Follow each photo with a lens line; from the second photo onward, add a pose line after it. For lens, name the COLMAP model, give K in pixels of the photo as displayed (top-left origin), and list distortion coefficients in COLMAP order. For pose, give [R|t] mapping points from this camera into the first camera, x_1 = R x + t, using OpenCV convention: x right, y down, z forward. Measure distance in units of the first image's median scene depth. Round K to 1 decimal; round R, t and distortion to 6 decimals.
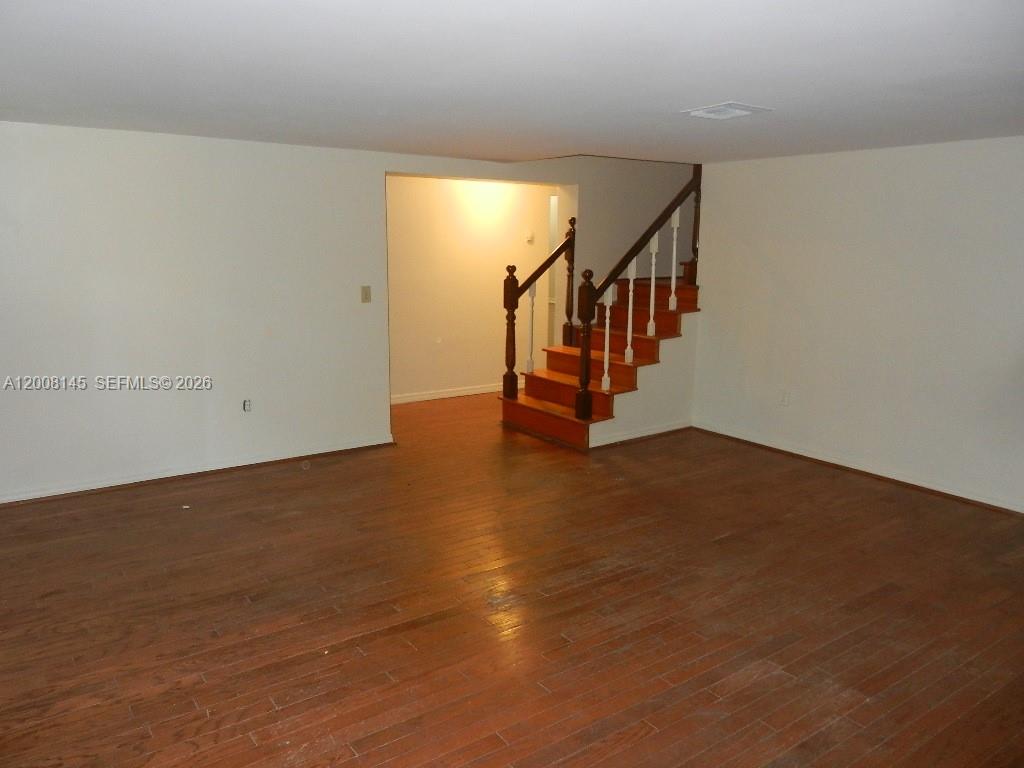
lens RADIAL K [[755.6, 0, 504.3], [0, 755.6, 380.6], [0, 0, 1]] dist [0.007623, 0.001082]
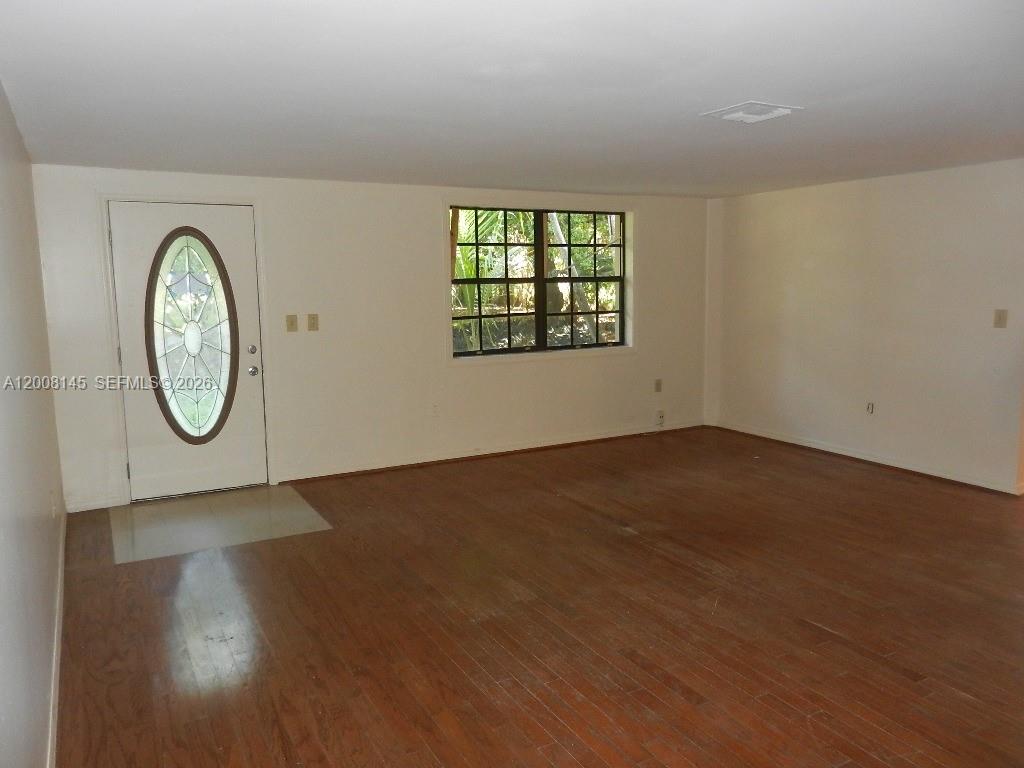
lens RADIAL K [[755.6, 0, 504.3], [0, 755.6, 380.6], [0, 0, 1]] dist [0.007623, 0.001082]
pose [[-0.122264, 0.123498, -0.984784, 1.218290], [-0.167818, 0.975369, 0.143152, -0.111787], [0.978207, 0.182766, -0.098527, 0.811494]]
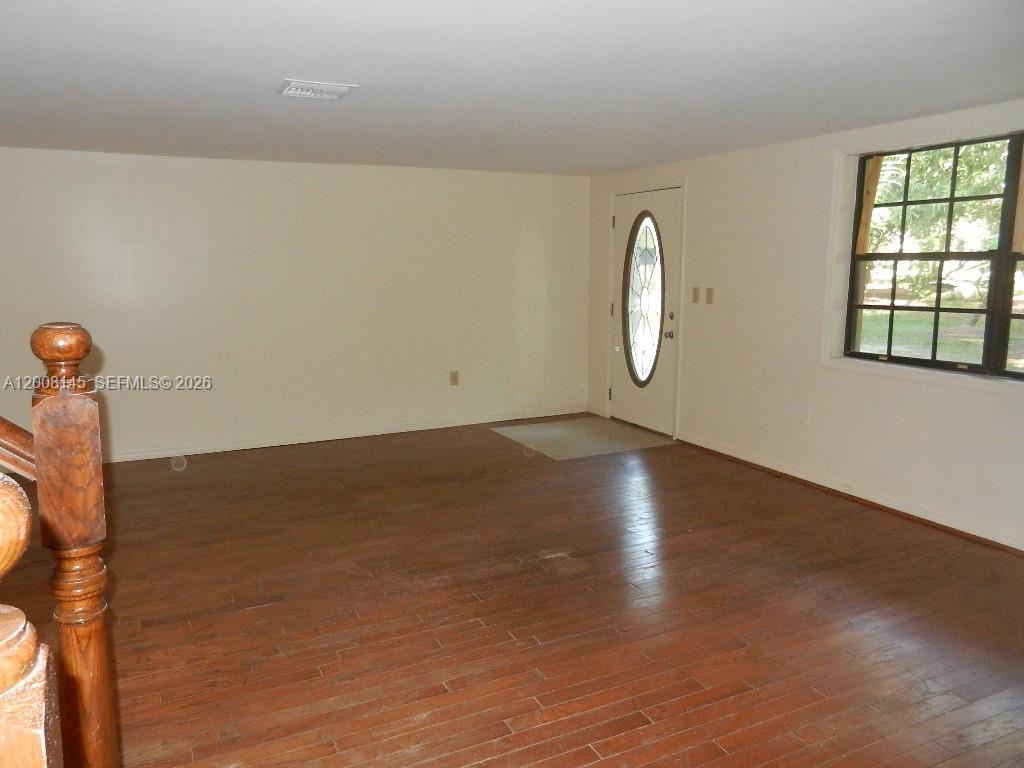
lens RADIAL K [[755.6, 0, 504.3], [0, 755.6, 380.6], [0, 0, 1]] dist [0.007623, 0.001082]
pose [[-0.986788, -0.036863, 0.157768, -0.086311], [0.018005, 0.942789, 0.332903, -0.305748], [-0.161013, 0.331345, -0.929669, 1.840132]]
